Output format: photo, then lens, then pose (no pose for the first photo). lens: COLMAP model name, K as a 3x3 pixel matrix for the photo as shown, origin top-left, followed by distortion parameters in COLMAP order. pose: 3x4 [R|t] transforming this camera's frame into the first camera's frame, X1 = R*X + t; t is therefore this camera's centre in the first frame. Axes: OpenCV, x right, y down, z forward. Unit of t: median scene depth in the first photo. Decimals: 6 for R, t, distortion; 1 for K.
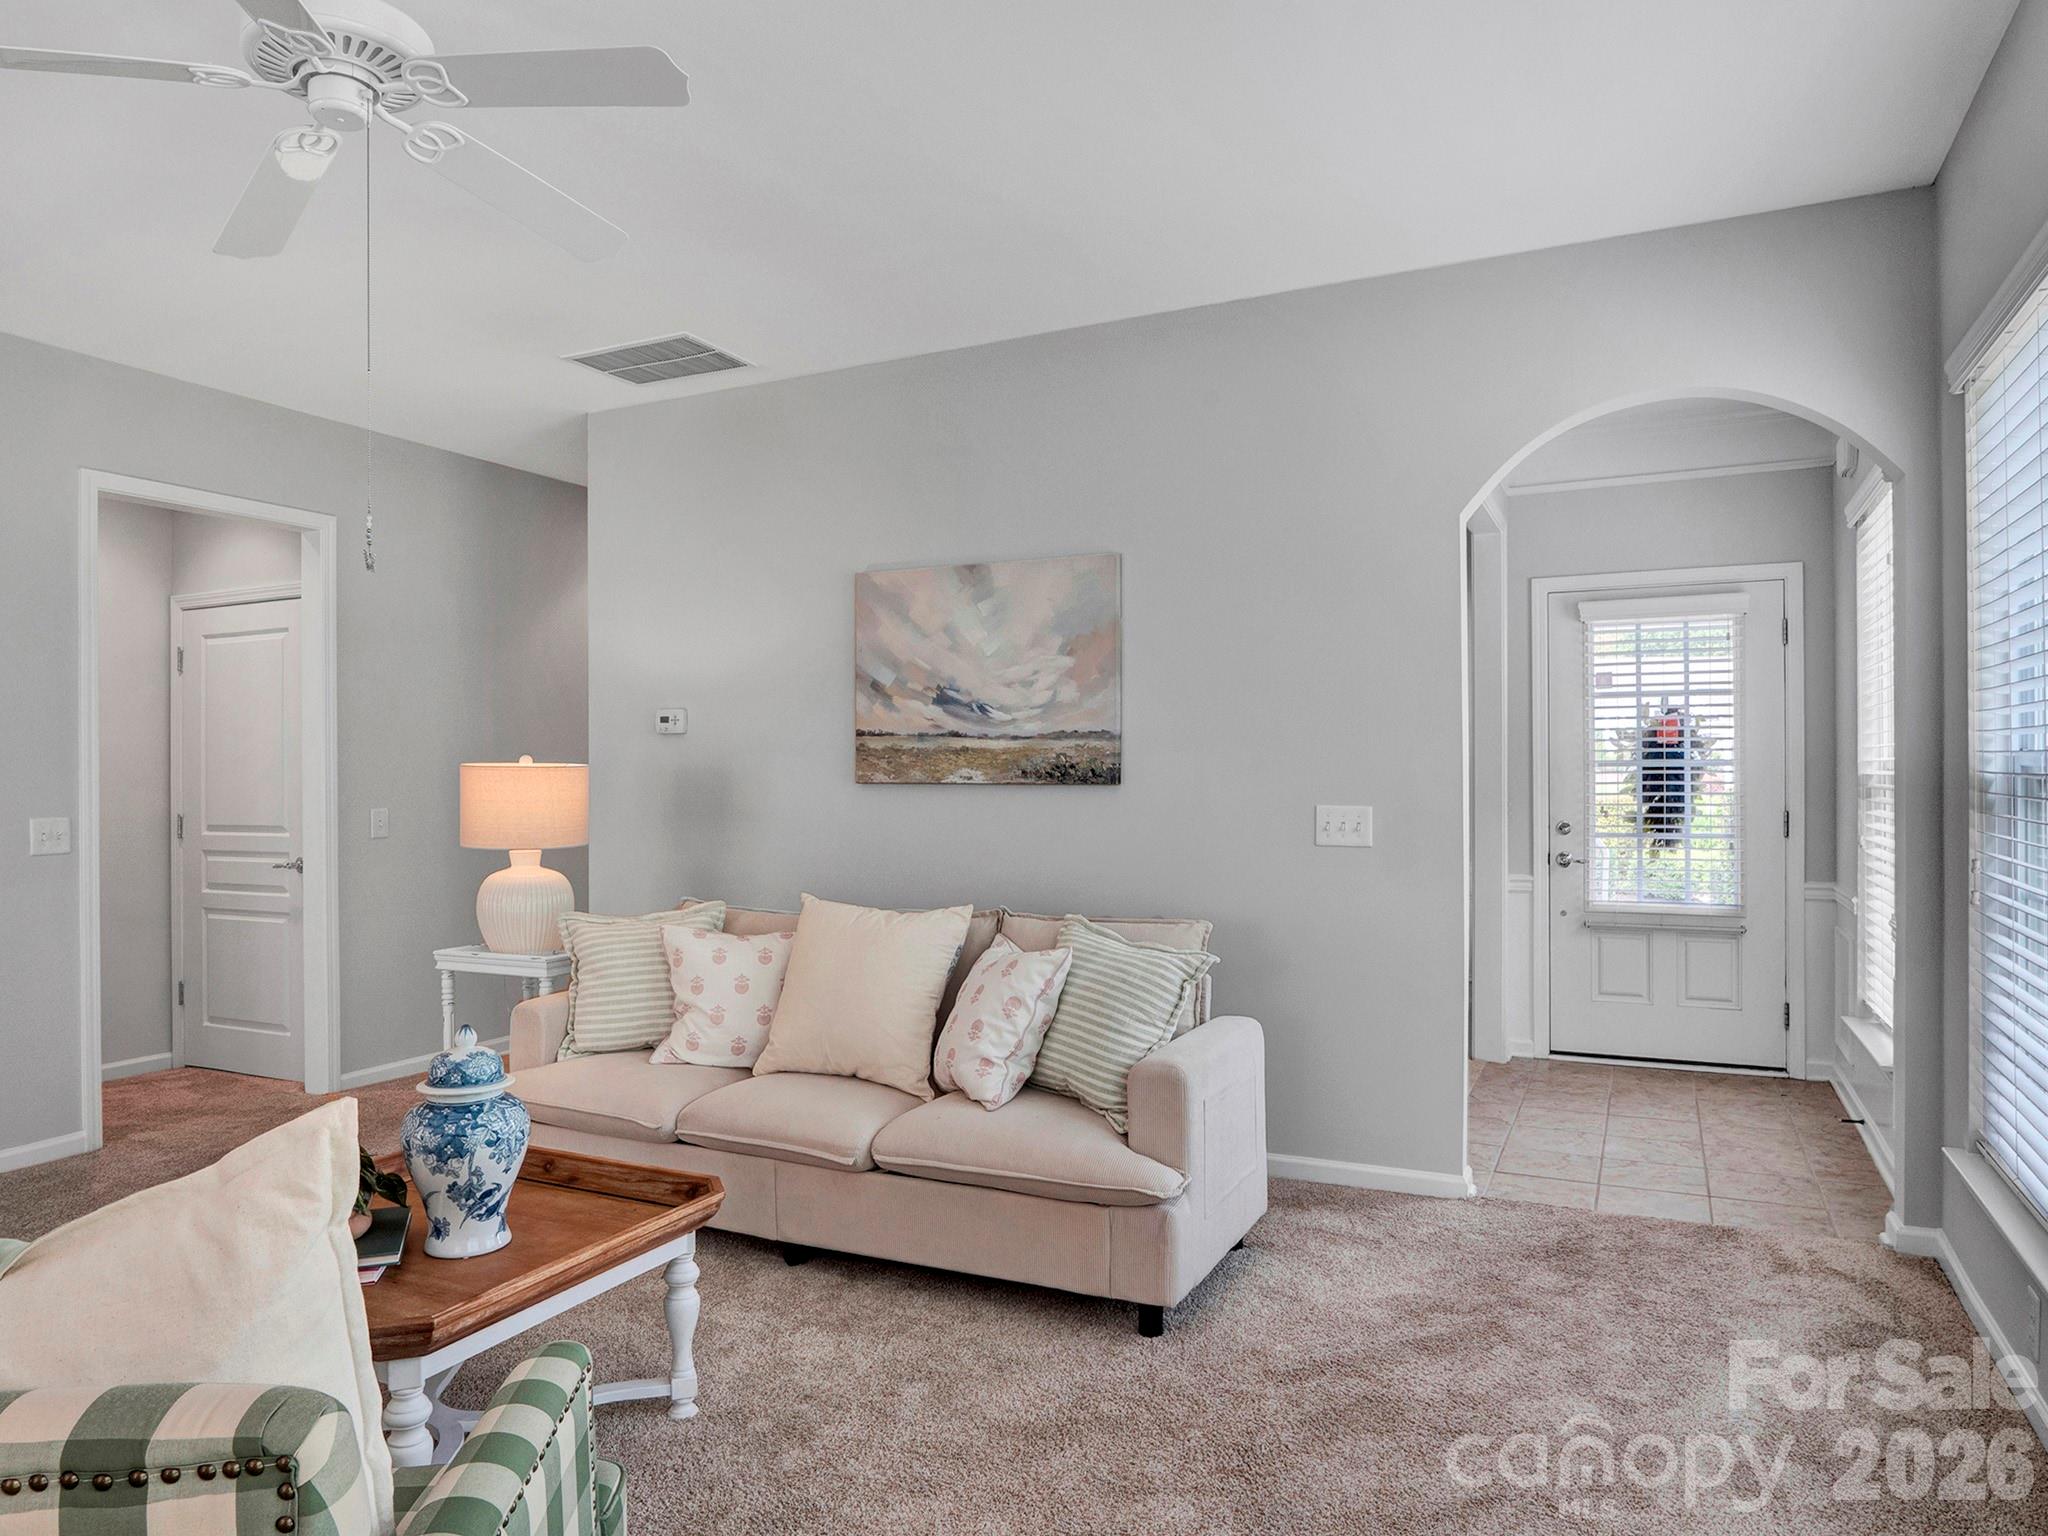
lens RADIAL K [[1280.0, 0, 1023.5], [0, 1280.0, 766.7], [0, 0, 1]] dist [-0.025688, 0.003048]
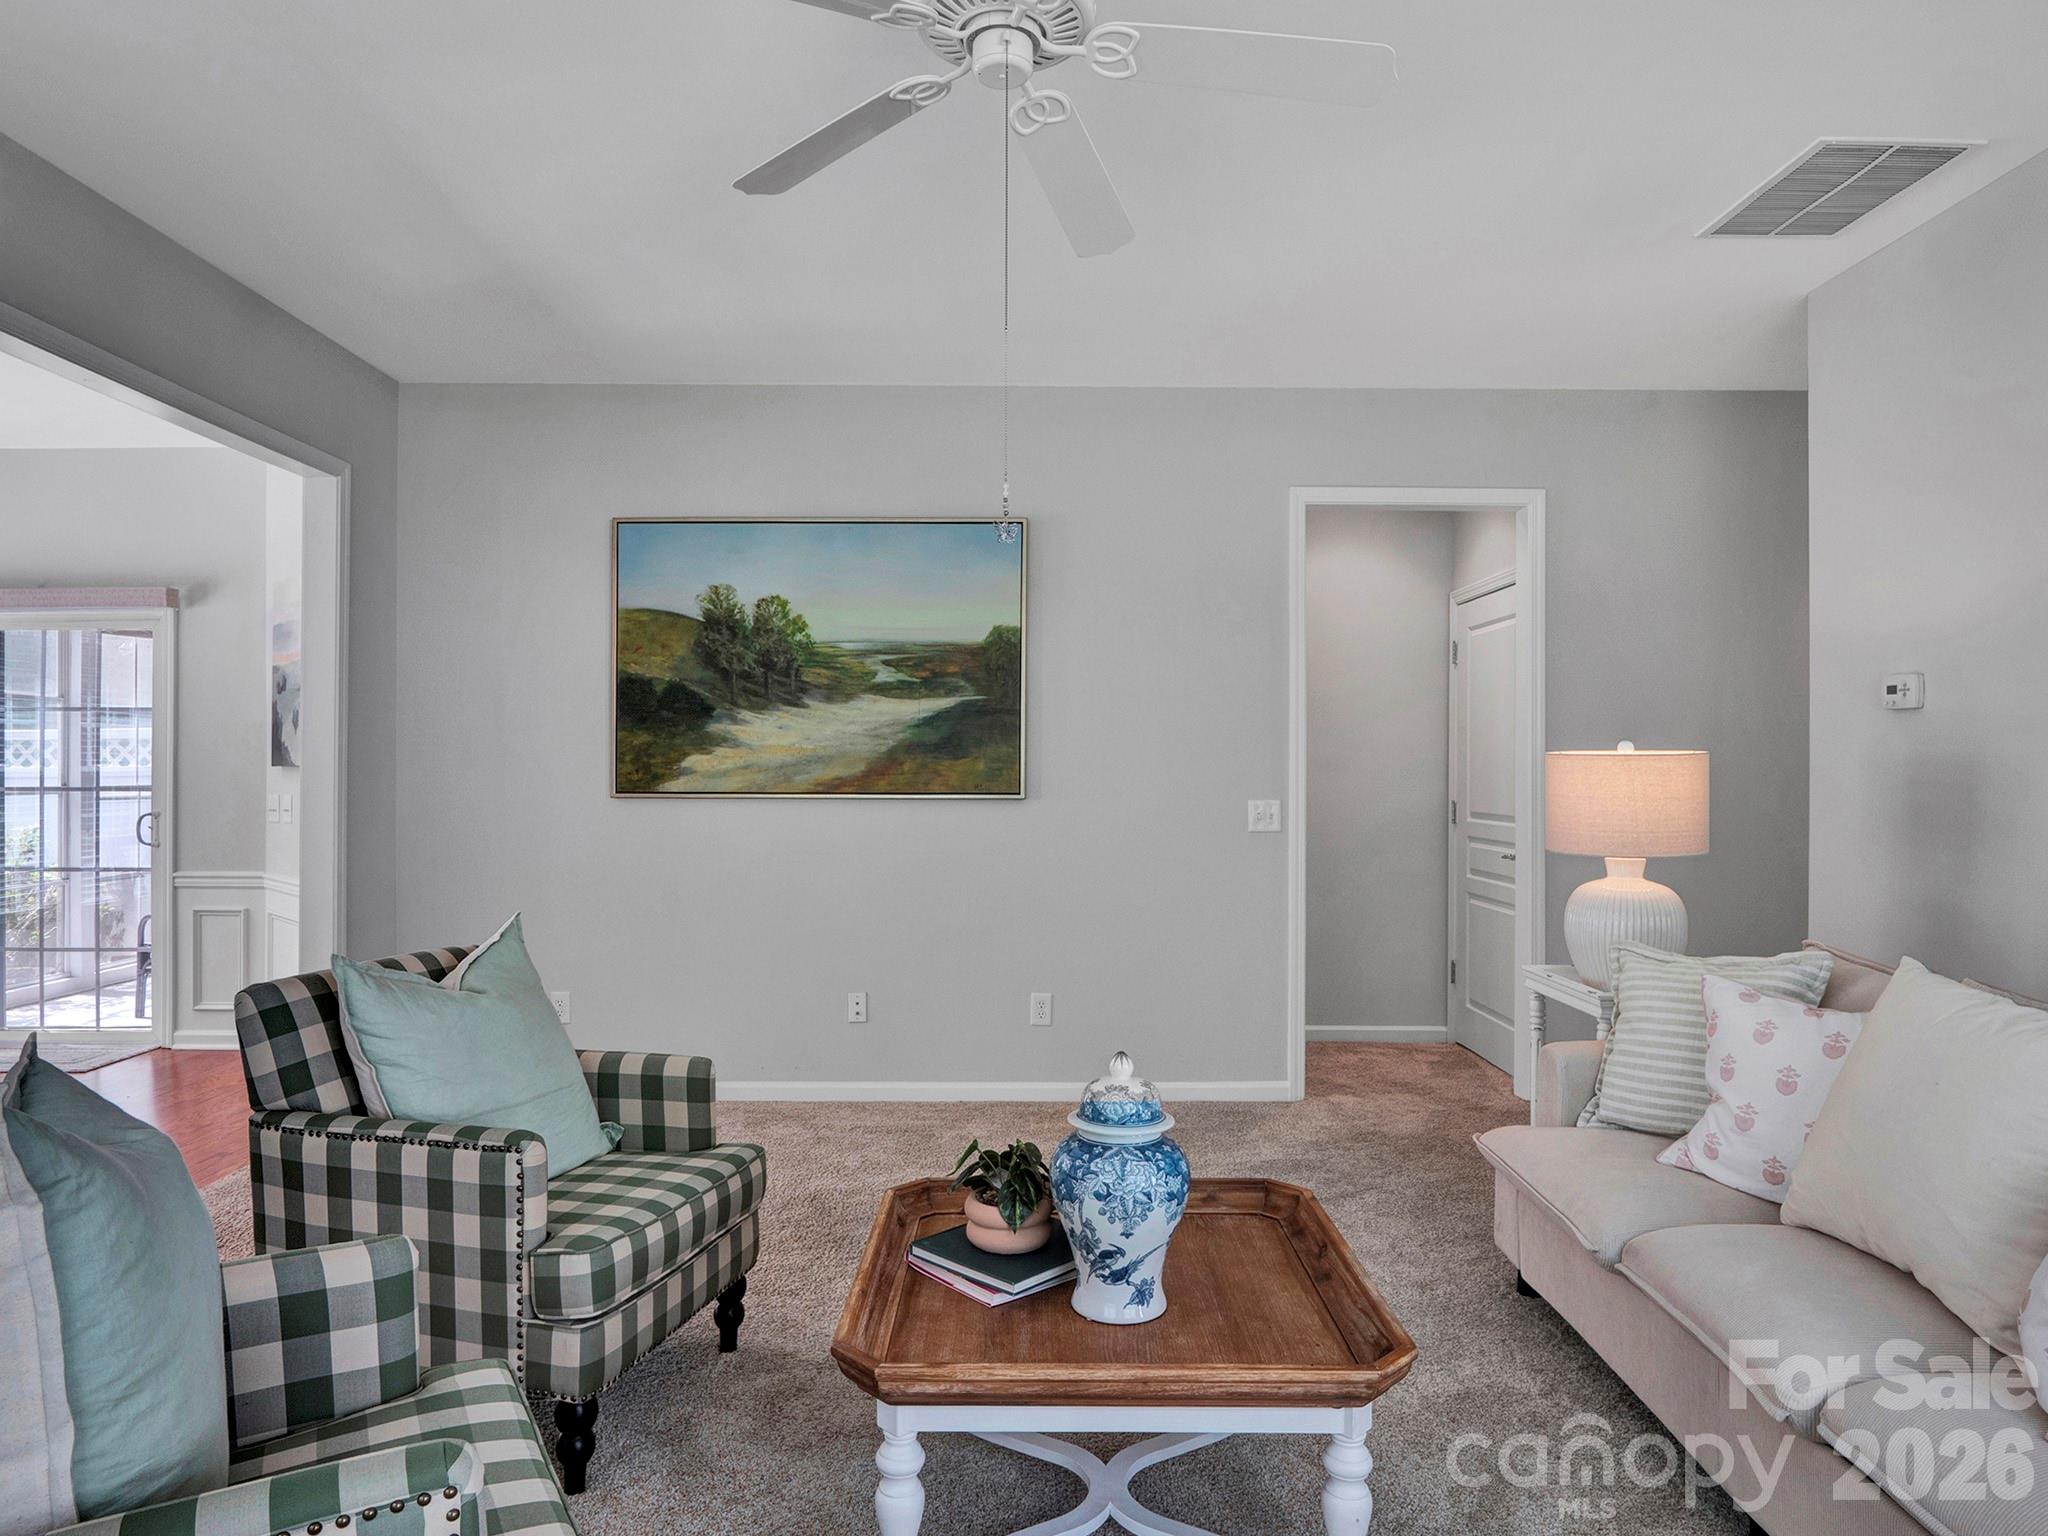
lens RADIAL K [[1280.0, 0, 1065.3], [0, 1280.0, 758.8], [0, 0, 1]] dist [-0.025688, 0.003048]
pose [[0.443062, 0.002801, -0.896486, 0.164930], [-0.001246, 0.999996, 0.002508, 0.000873], [0.896490, 0.000006, 0.443064, 0.296956]]
